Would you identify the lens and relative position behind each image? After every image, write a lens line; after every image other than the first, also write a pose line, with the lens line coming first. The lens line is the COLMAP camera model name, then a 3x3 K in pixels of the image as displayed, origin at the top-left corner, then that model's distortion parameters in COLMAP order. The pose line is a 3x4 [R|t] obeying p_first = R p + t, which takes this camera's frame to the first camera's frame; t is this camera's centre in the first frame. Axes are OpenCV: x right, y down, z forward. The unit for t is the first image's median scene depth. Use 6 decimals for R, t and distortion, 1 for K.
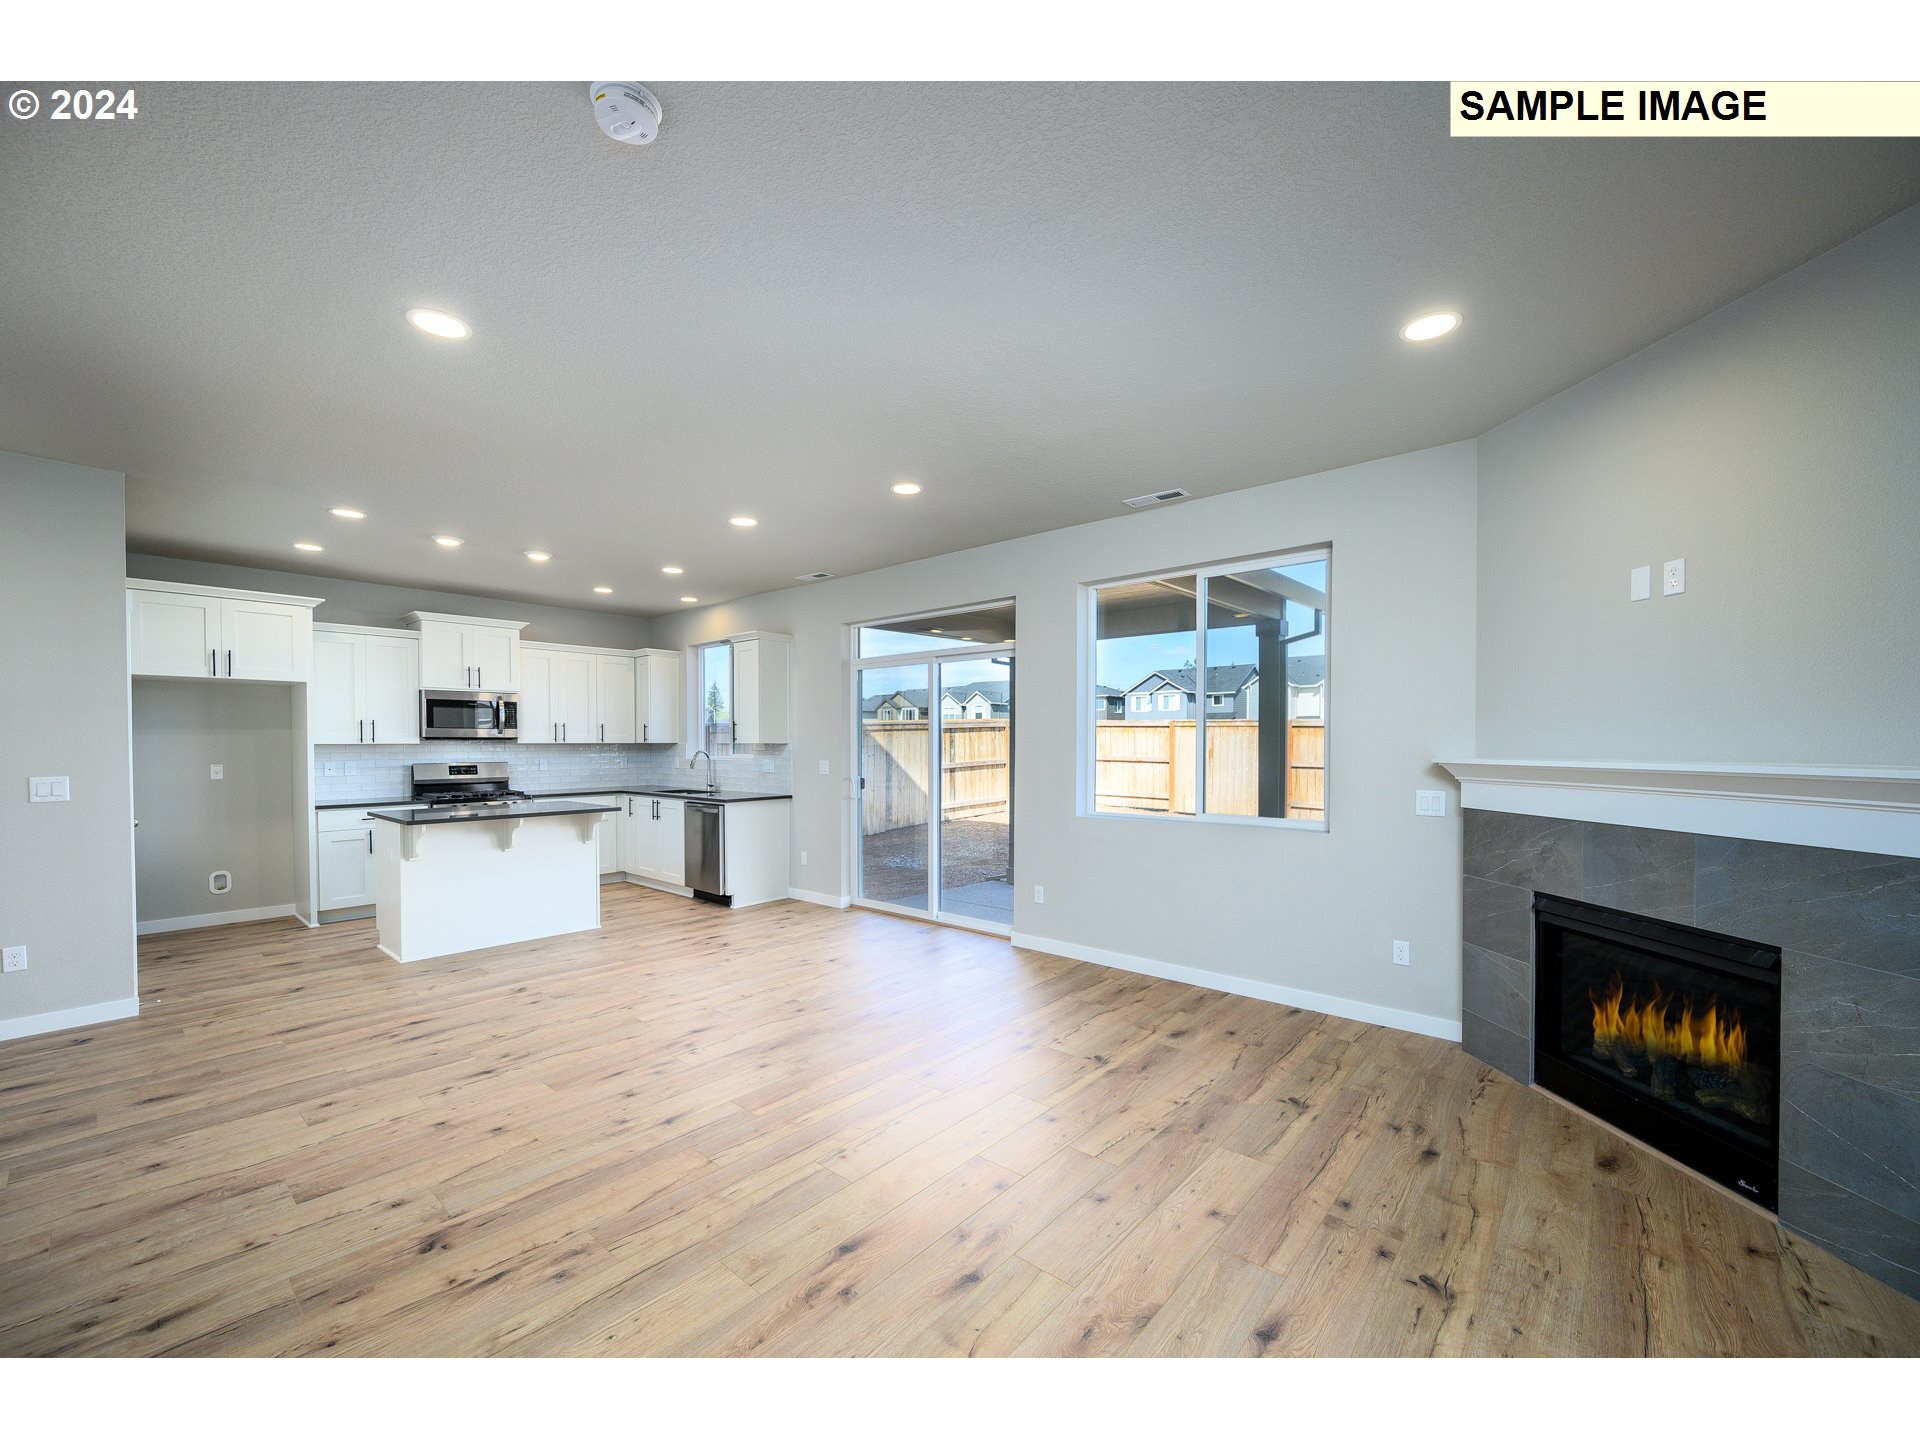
lens RADIAL K [[762.8, 0, 964.8], [0, 762.8, 753.9], [0, 0, 1]] dist [-0.001841, -0.000031]
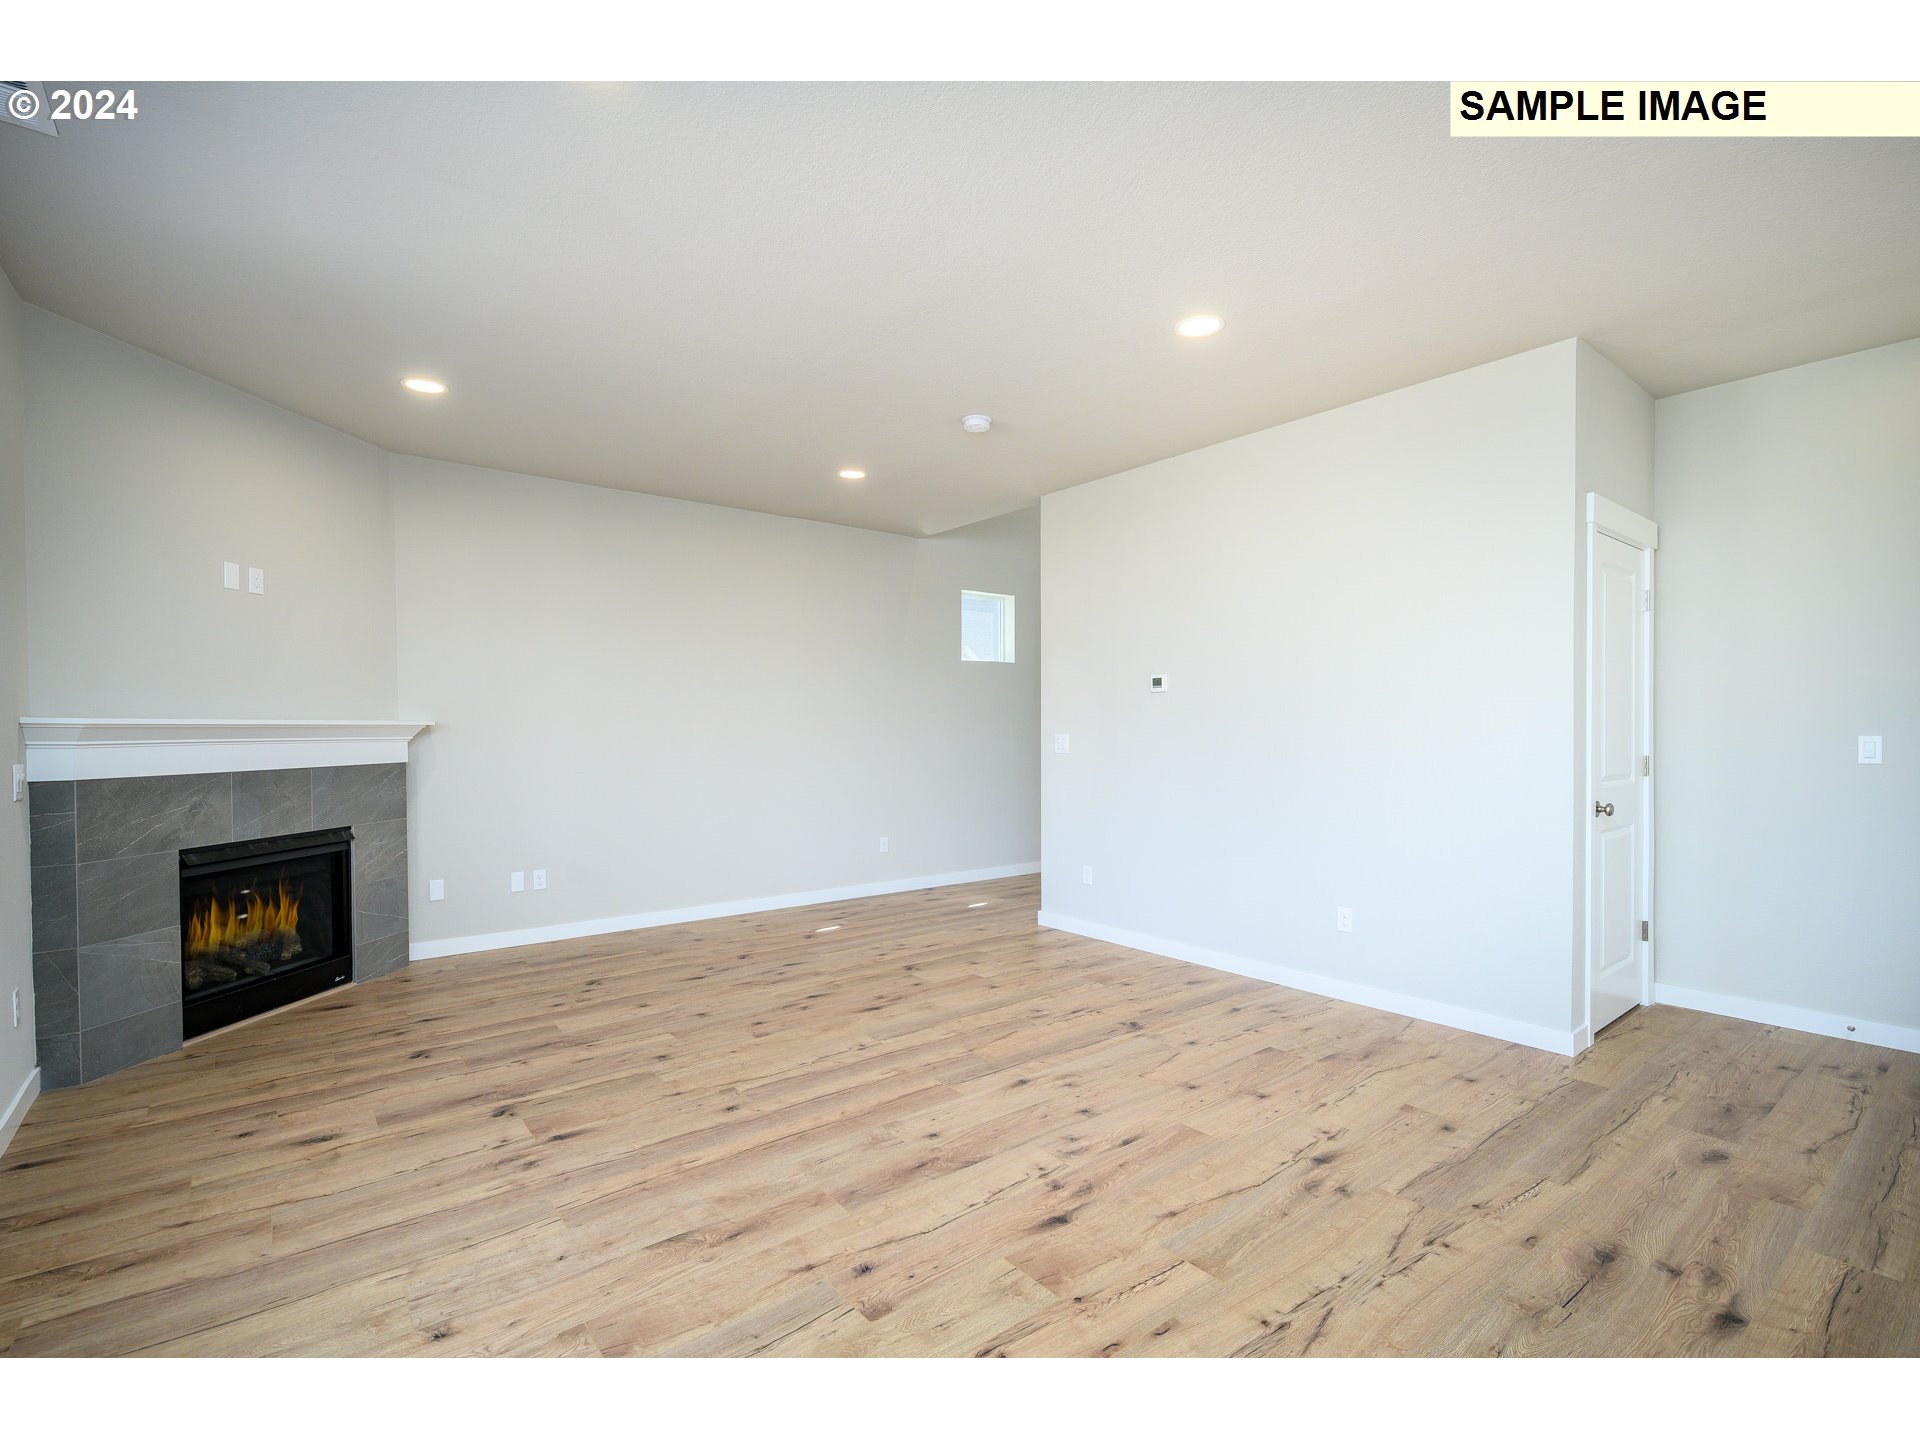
lens RADIAL K [[886.4, 0, 966.1], [0, 886.4, 730.4], [0, 0, 1]] dist [-0.001557, -0.000448]
pose [[-0.982307, 0.004920, 0.187212, -0.254959], [0.008080, 0.999837, 0.016123, 0.005943], [-0.187103, 0.017350, -0.982187, 1.017014]]
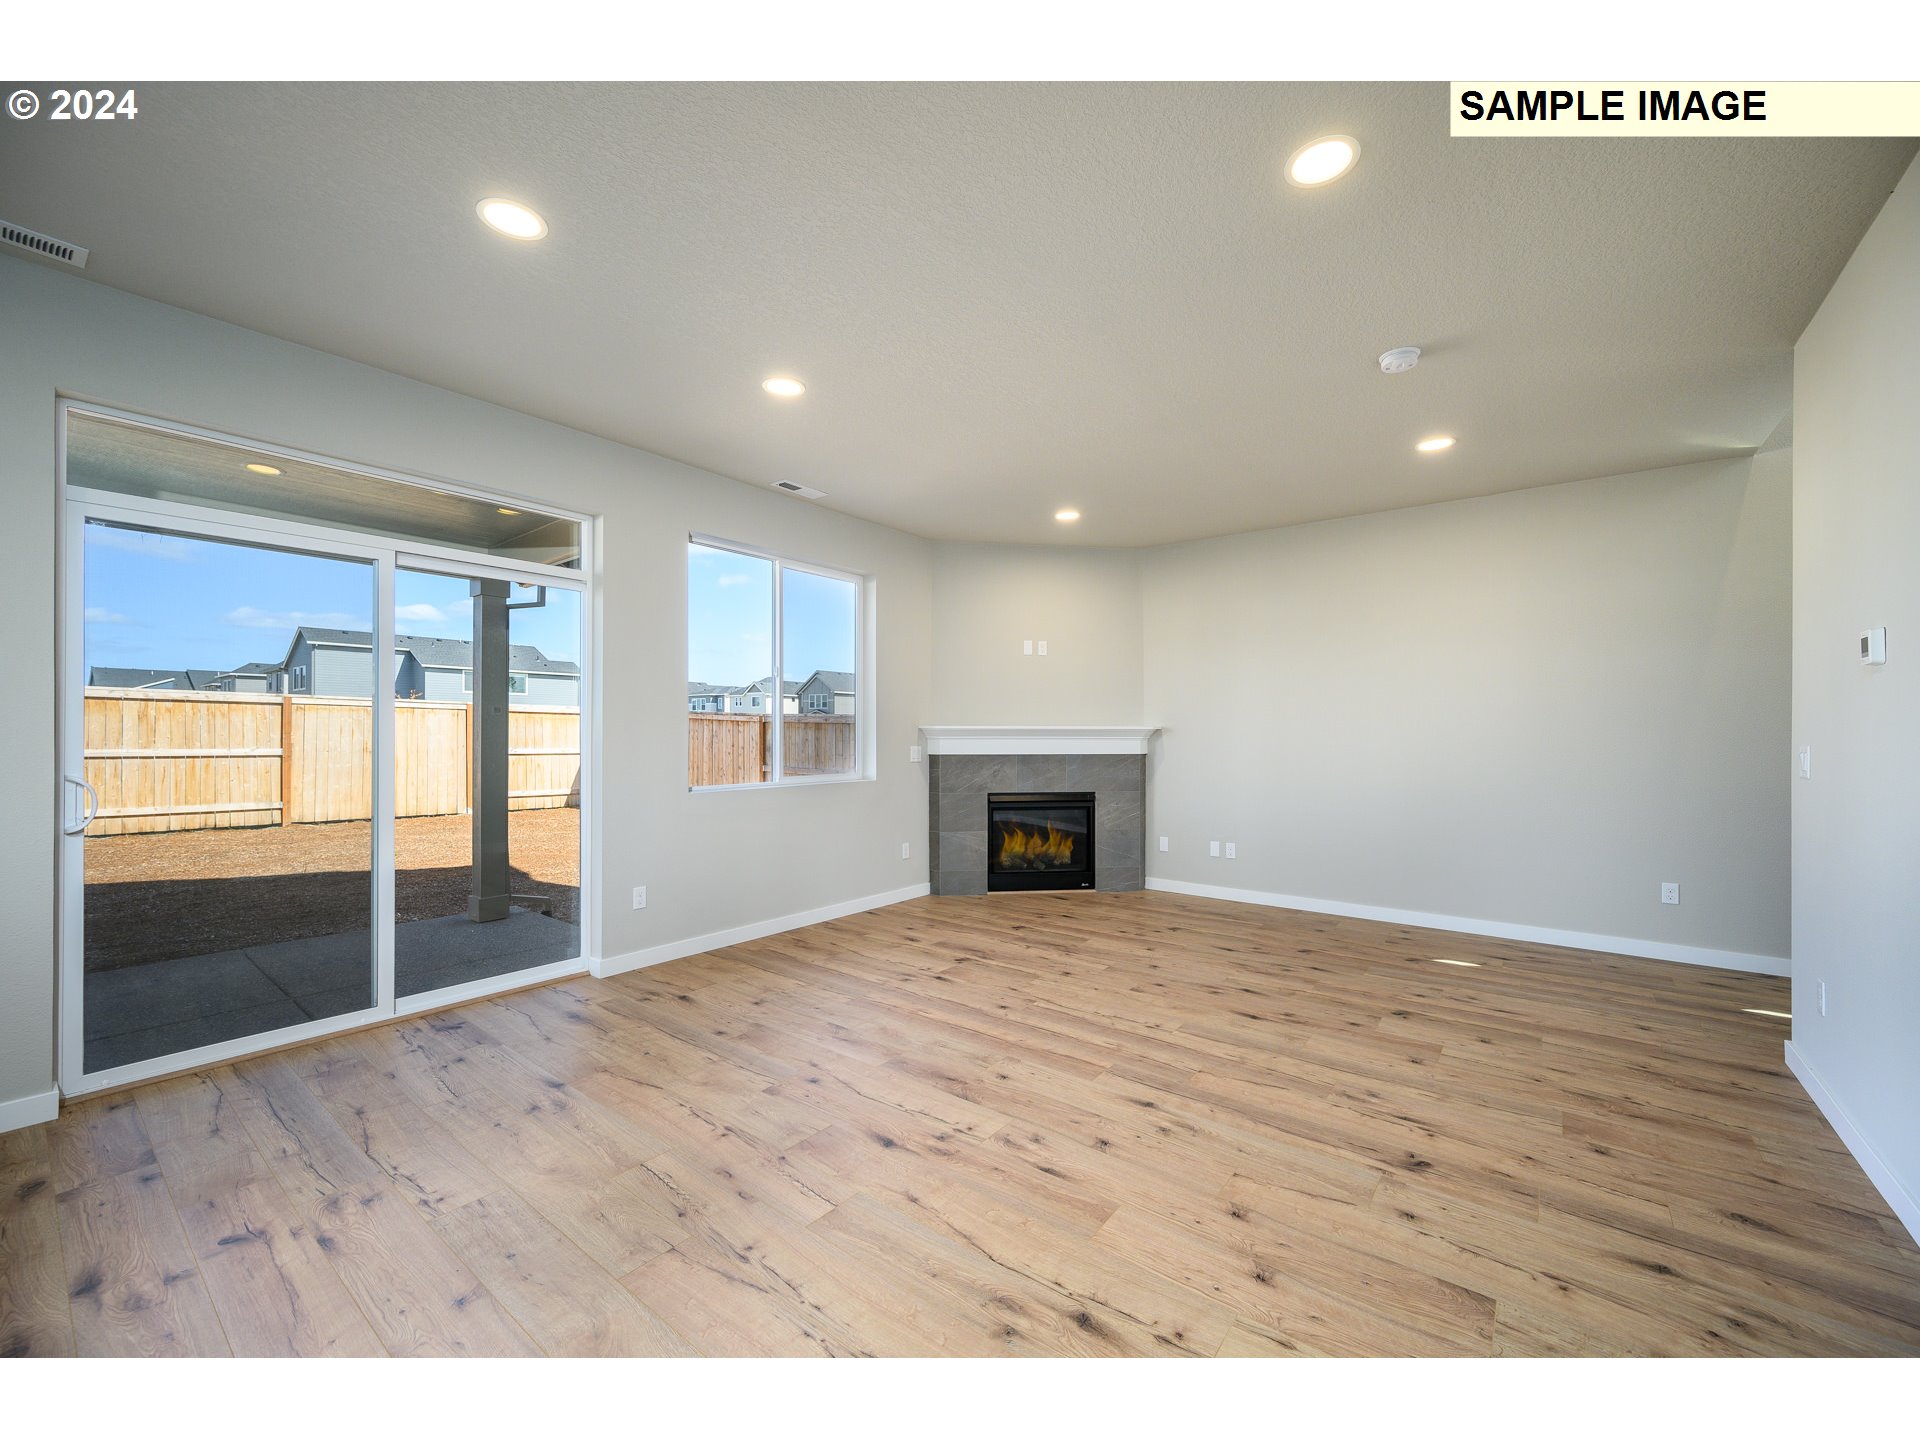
lens RADIAL K [[758.2, 0, 962.4], [0, 758.2, 729.7], [0, 0, 1]] dist [-0.001415, -0.000004]
pose [[-0.051139, 0.004808, 0.998680, -0.623726], [0.011299, 0.999927, -0.004235, 0.012679], [-0.998628, 0.011067, -0.051190, 0.607865]]
